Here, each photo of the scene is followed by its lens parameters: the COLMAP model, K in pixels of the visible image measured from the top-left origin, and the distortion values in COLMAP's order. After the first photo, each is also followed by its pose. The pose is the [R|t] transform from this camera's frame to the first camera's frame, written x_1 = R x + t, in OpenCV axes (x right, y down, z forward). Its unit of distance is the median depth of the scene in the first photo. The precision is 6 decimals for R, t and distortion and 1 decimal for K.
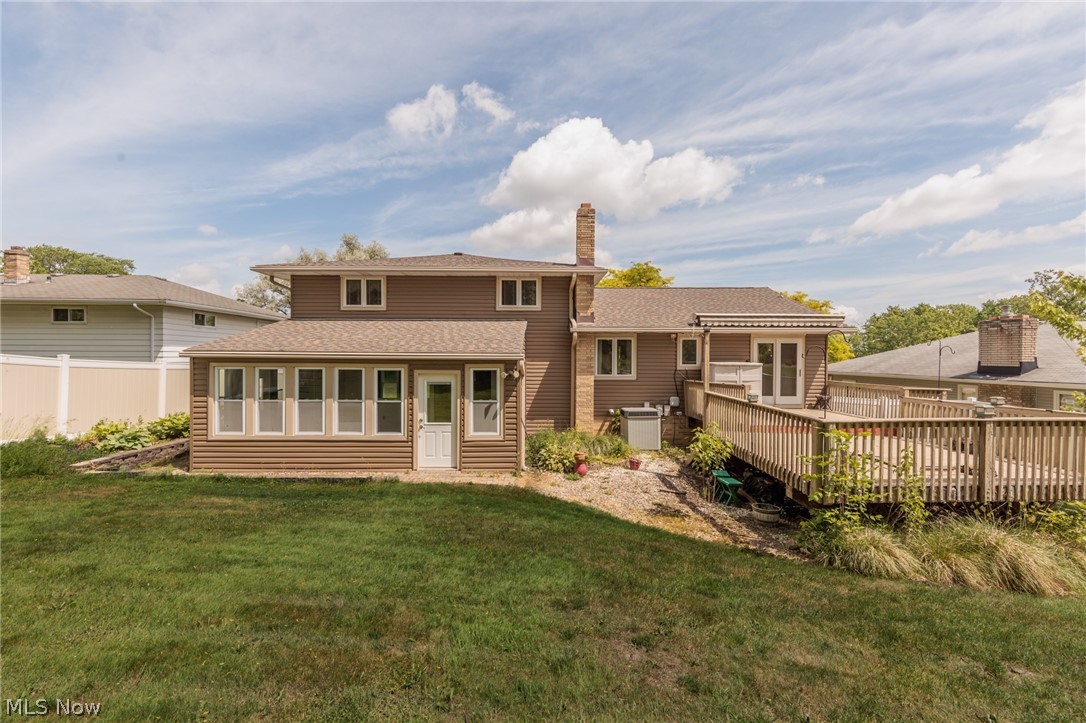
lens RADIAL K [[407.0, 0, 540.8], [0, 407.0, 356.0], [0, 0, 1]] dist [0.000295, 0.000121]
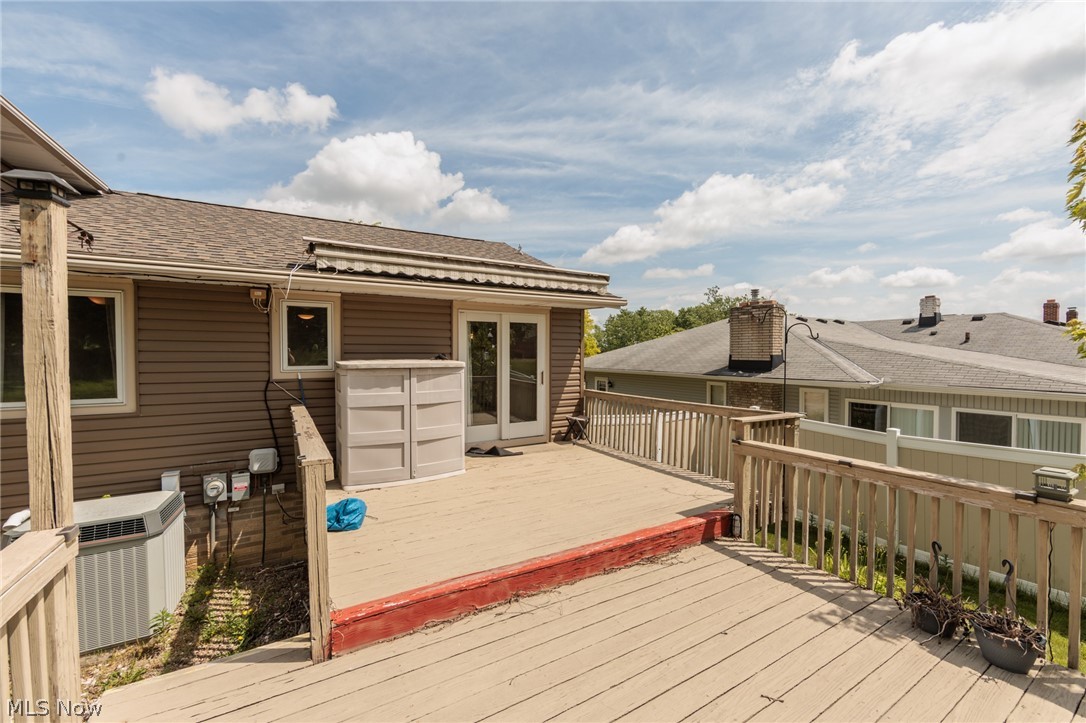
lens RADIAL K [[430.4, 0, 543.0], [0, 430.4, 361.5], [0, 0, 1]] dist [-0.001725, -0.000071]
pose [[0.874446, -0.013294, 0.484940, 0.359765], [0.002531, 0.999736, 0.022844, 0.006545], [-0.485116, -0.018748, 0.874249, 0.497584]]
